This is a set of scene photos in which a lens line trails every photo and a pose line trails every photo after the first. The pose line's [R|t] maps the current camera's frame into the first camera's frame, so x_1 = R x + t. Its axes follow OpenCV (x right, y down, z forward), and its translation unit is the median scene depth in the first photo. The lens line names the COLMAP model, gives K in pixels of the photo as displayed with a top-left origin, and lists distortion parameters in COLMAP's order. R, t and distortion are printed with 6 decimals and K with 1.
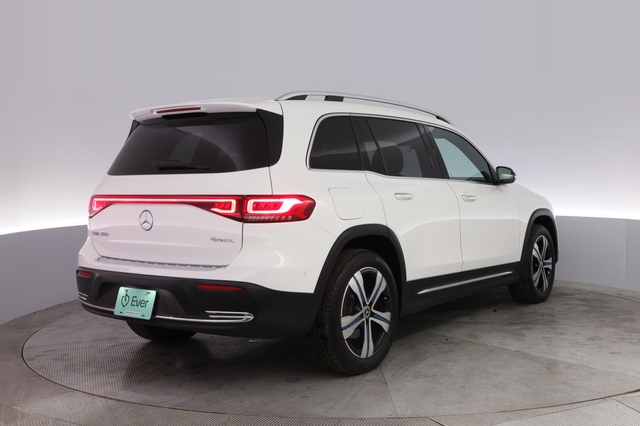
lens RADIAL K [[527.0, 0, 320.0], [0, 527.0, 213.0], [0, 0, 1]] dist [-0.008454, 0.001583]
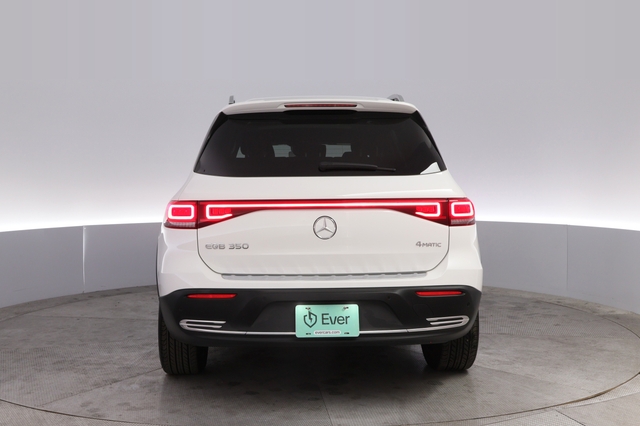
lens RADIAL K [[549.9, 0, 320.0], [0, 549.9, 213.0], [0, 0, 1]] dist [-0.011378, 0.002160]
pose [[0.900006, -0.023666, 0.435236, -0.777447], [0.027078, 0.999632, -0.001639, -0.010281], [-0.435037, 0.013260, 0.900315, 0.169719]]
